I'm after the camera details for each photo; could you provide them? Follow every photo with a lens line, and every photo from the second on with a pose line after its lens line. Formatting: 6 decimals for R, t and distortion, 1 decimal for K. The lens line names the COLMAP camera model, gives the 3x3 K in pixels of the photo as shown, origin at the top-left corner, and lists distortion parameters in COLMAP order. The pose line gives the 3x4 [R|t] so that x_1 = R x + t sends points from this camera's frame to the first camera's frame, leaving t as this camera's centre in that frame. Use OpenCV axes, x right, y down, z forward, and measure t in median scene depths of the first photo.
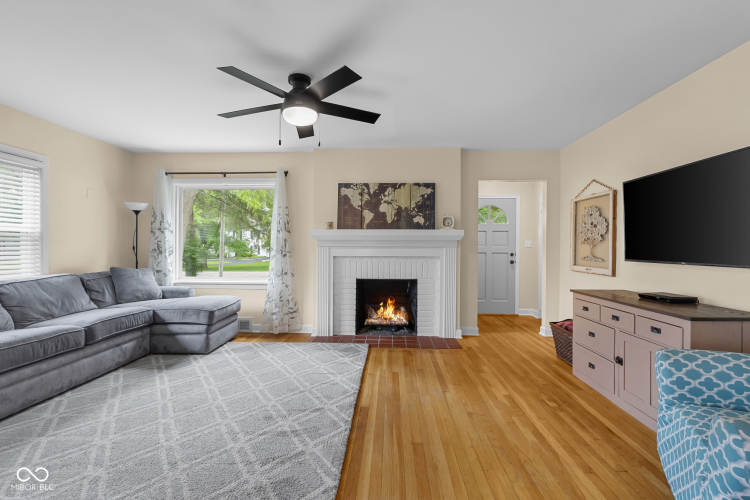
lens RADIAL K [[343.3, 0, 372.5], [0, 343.3, 246.6], [0, 0, 1]] dist [-0.010333, 0.001149]
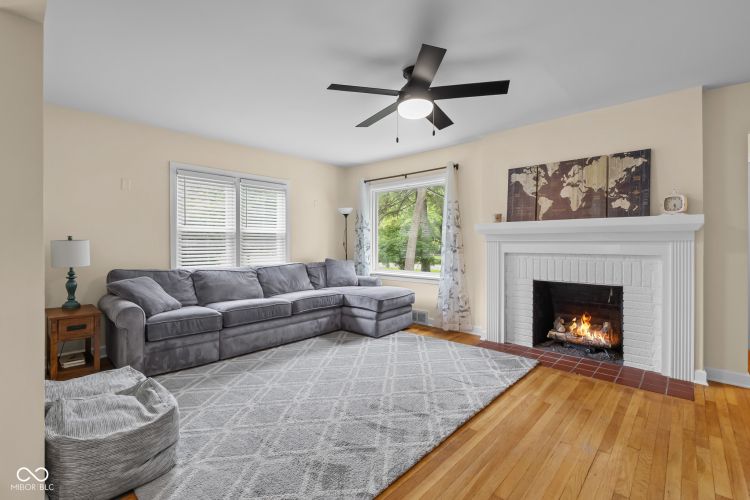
lens RADIAL K [[343.3, 0, 368.1], [0, 343.3, 239.7], [0, 0, 1]] dist [-0.010333, 0.001149]
pose [[0.750815, -0.010350, -0.660431, 0.233845], [0.005723, 0.999942, -0.009164, 0.000384], [0.660488, 0.003101, 0.750831, 0.125604]]
